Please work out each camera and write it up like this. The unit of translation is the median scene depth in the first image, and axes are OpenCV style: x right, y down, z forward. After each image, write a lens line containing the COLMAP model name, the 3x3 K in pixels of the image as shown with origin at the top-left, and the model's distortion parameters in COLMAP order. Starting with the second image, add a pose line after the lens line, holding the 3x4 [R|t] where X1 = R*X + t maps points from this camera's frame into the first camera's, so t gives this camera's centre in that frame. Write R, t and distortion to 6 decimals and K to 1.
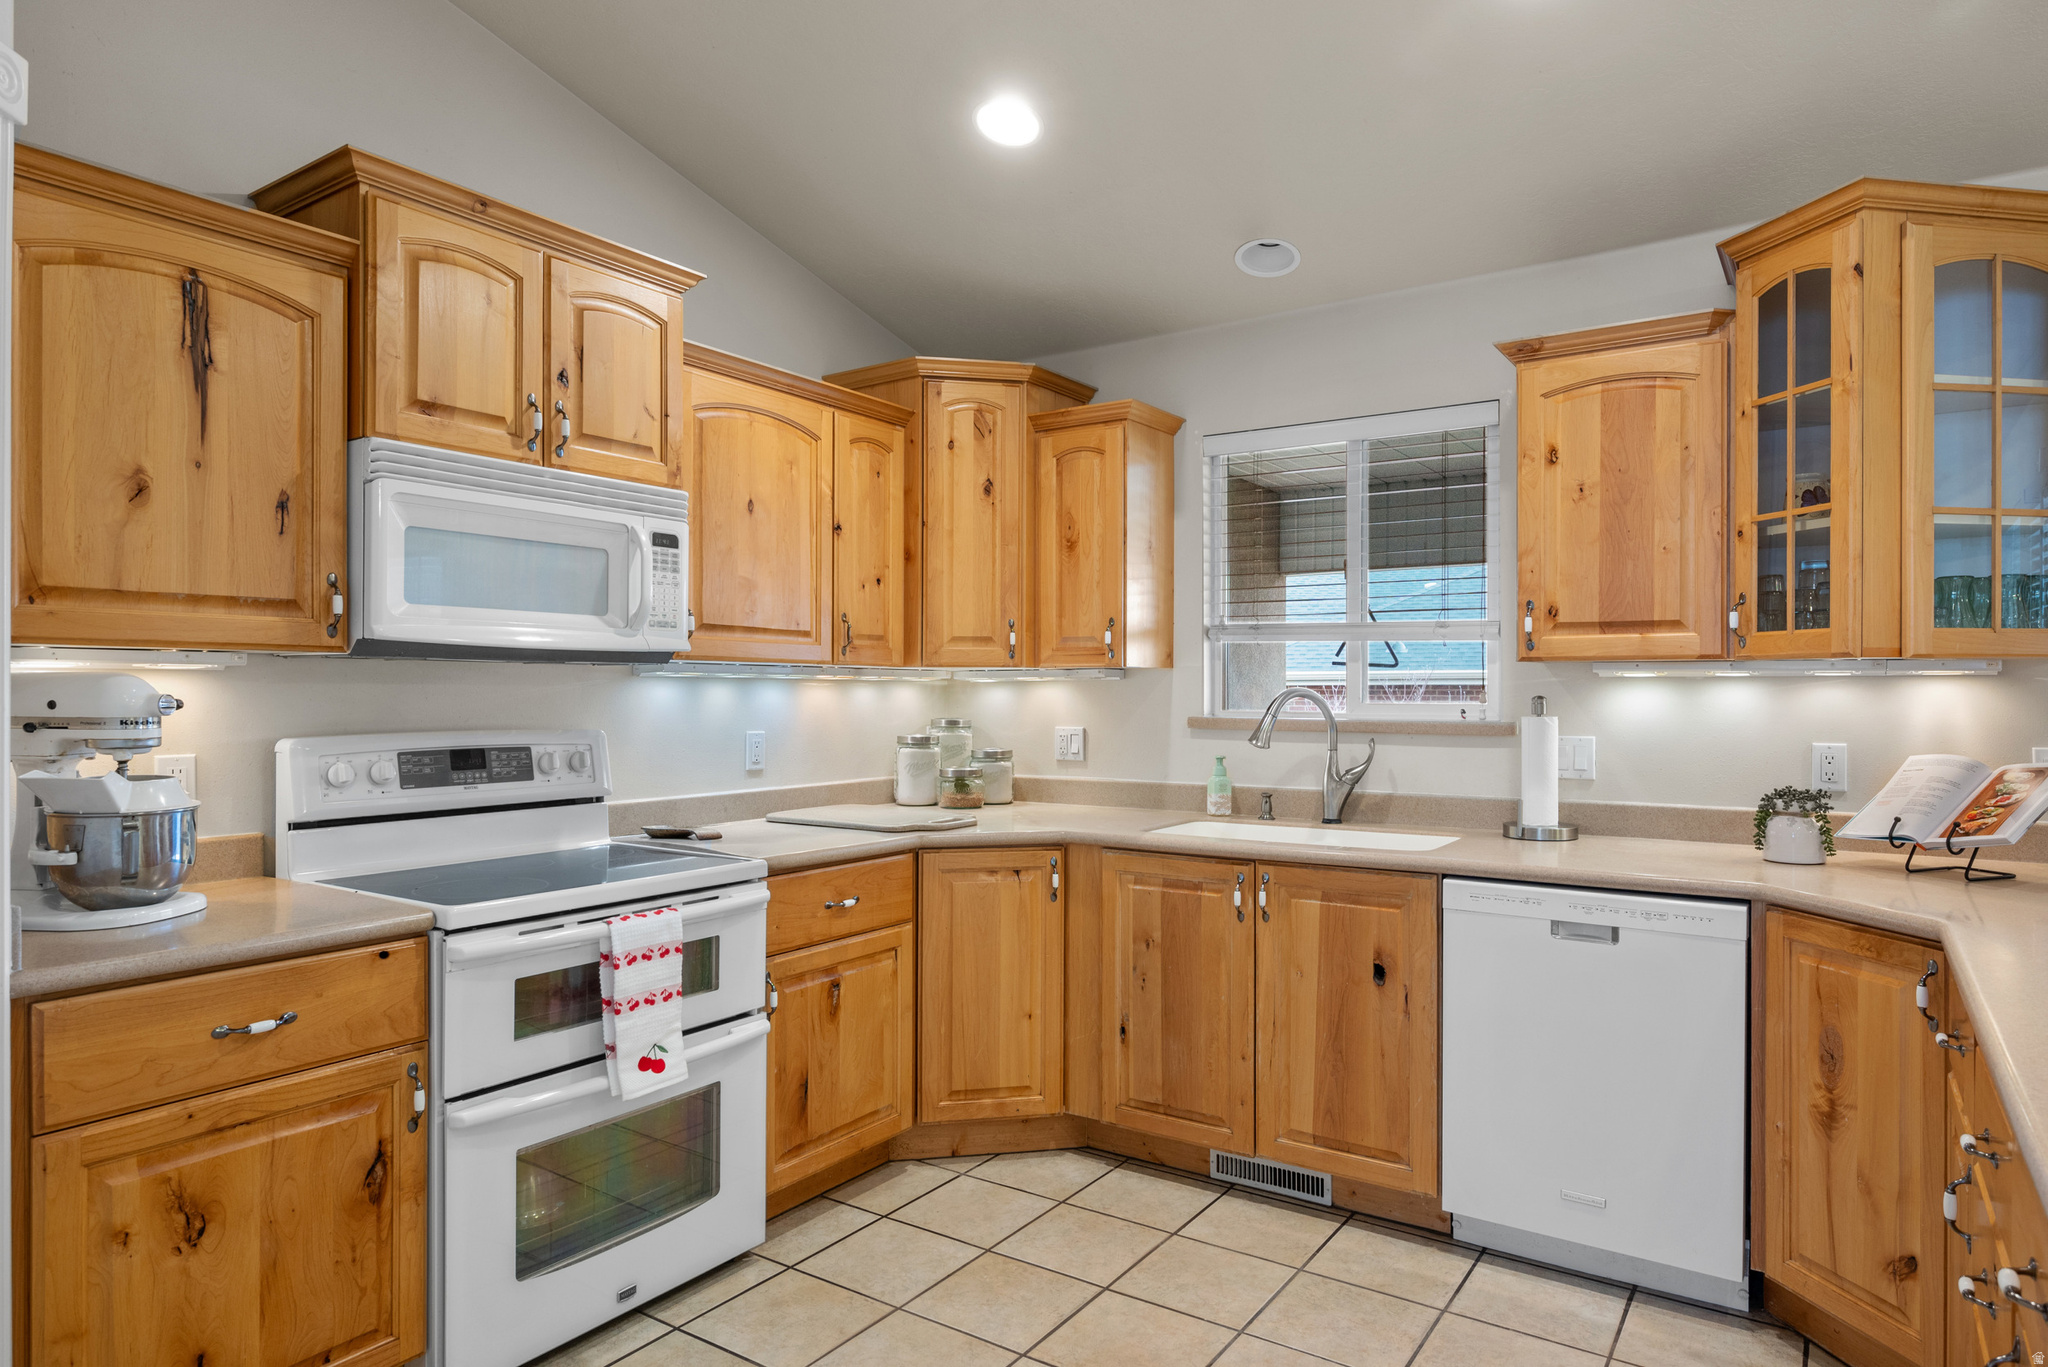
lens RADIAL K [[1204.0, 0, 1022.4], [0, 1204.0, 697.3], [0, 0, 1]] dist [0.002946, 0.000704]
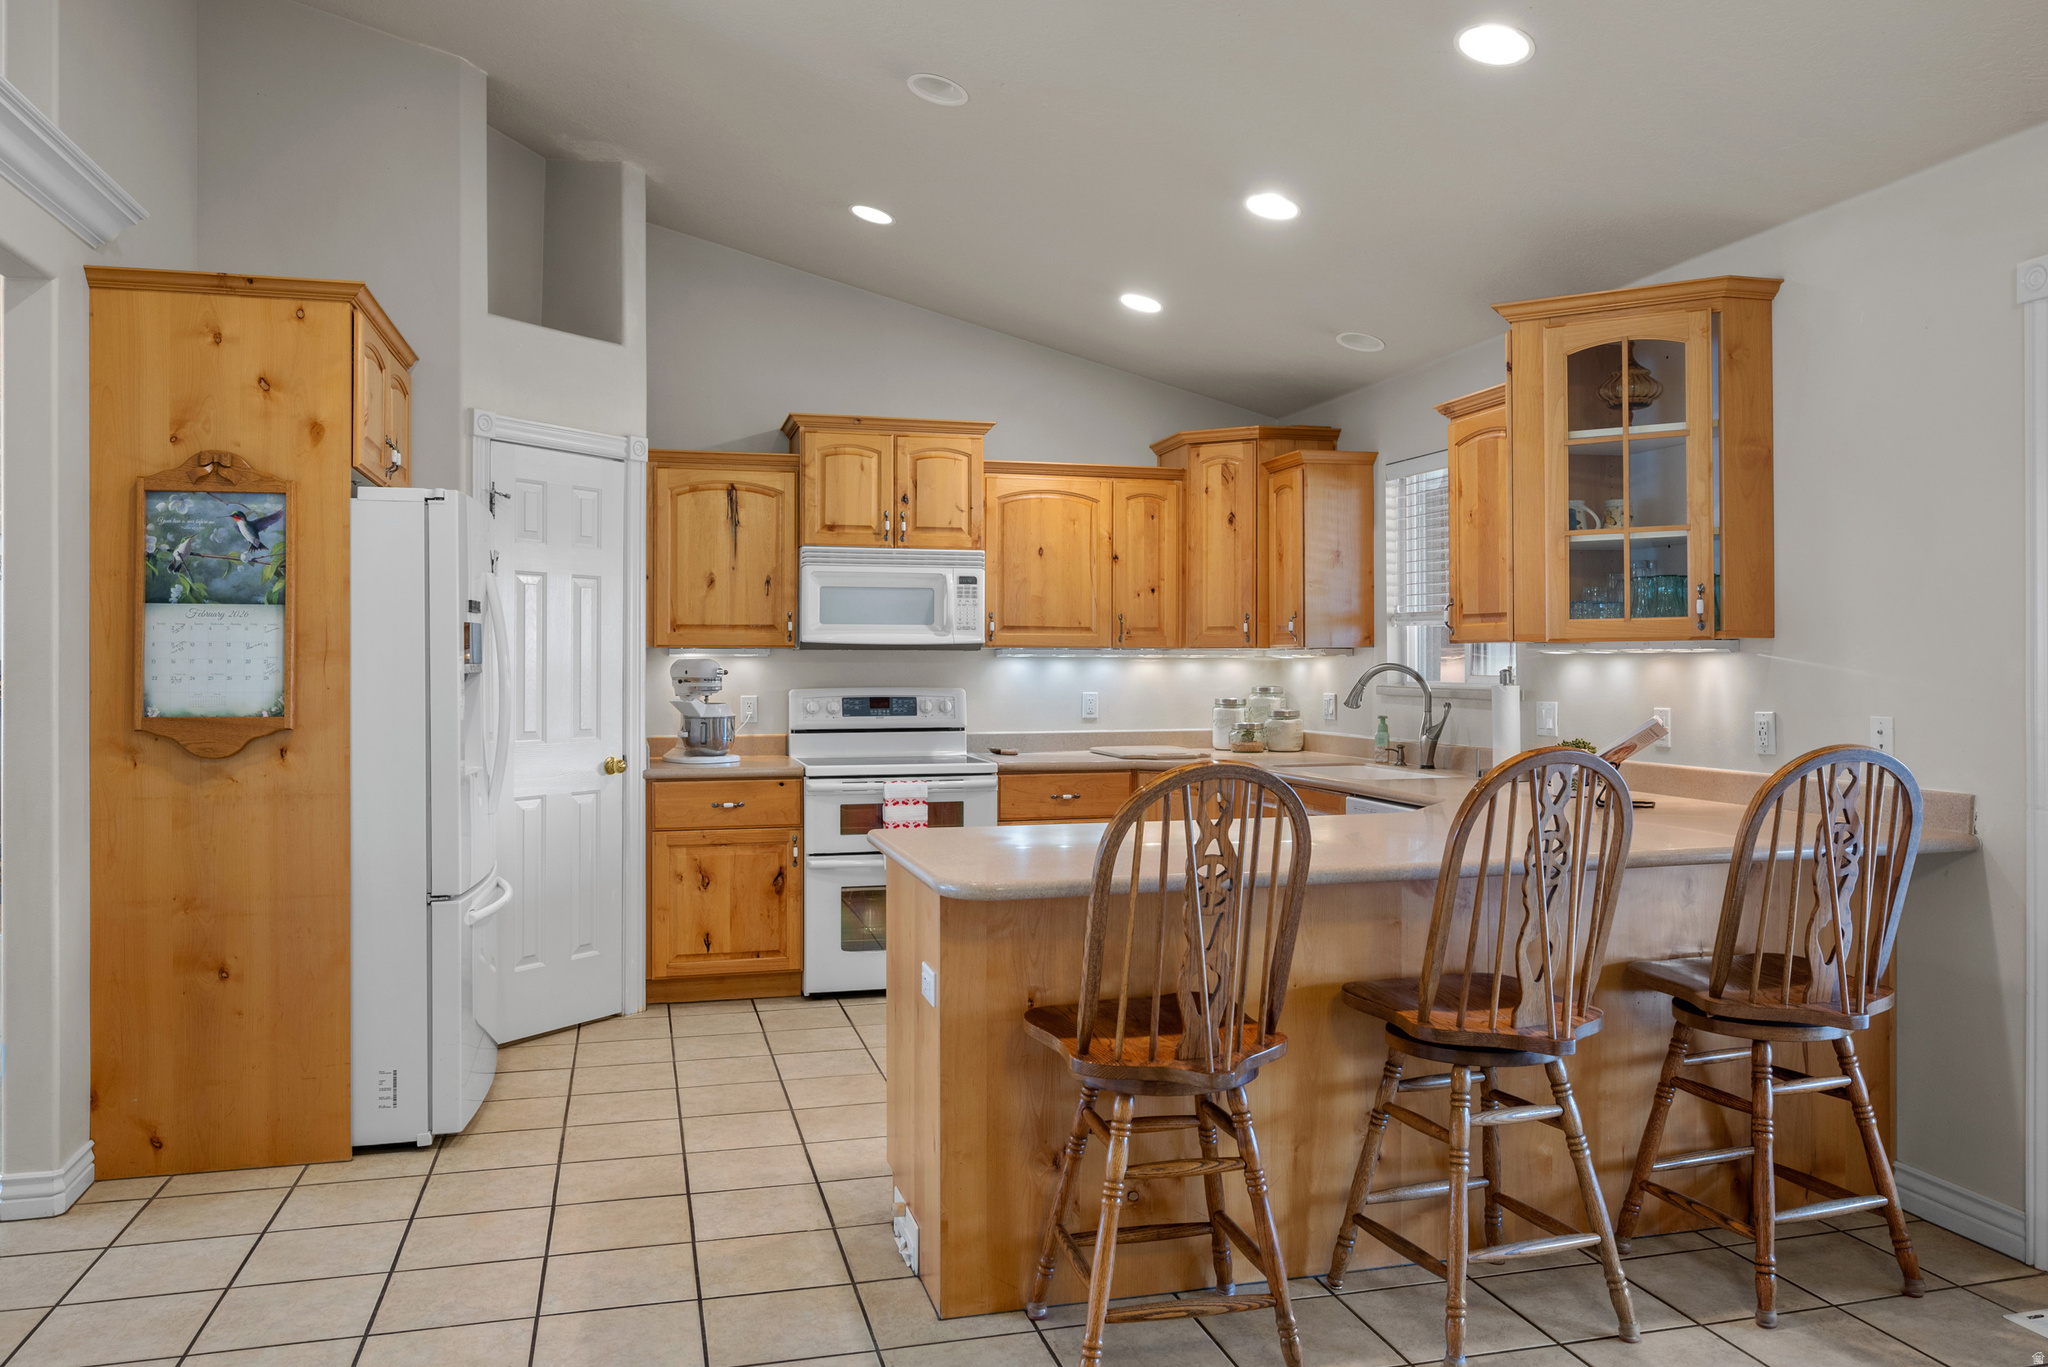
lens RADIAL K [[1459.6, 0, 1027.8], [0, 1459.6, 668.2], [0, 0, 1]] dist [0.000308, -0.000795]
pose [[0.759174, -0.001283, -0.650887, 1.281556], [-0.001281, 0.999993, -0.003466, 0.005653], [0.650887, 0.003465, 0.759167, -0.616977]]
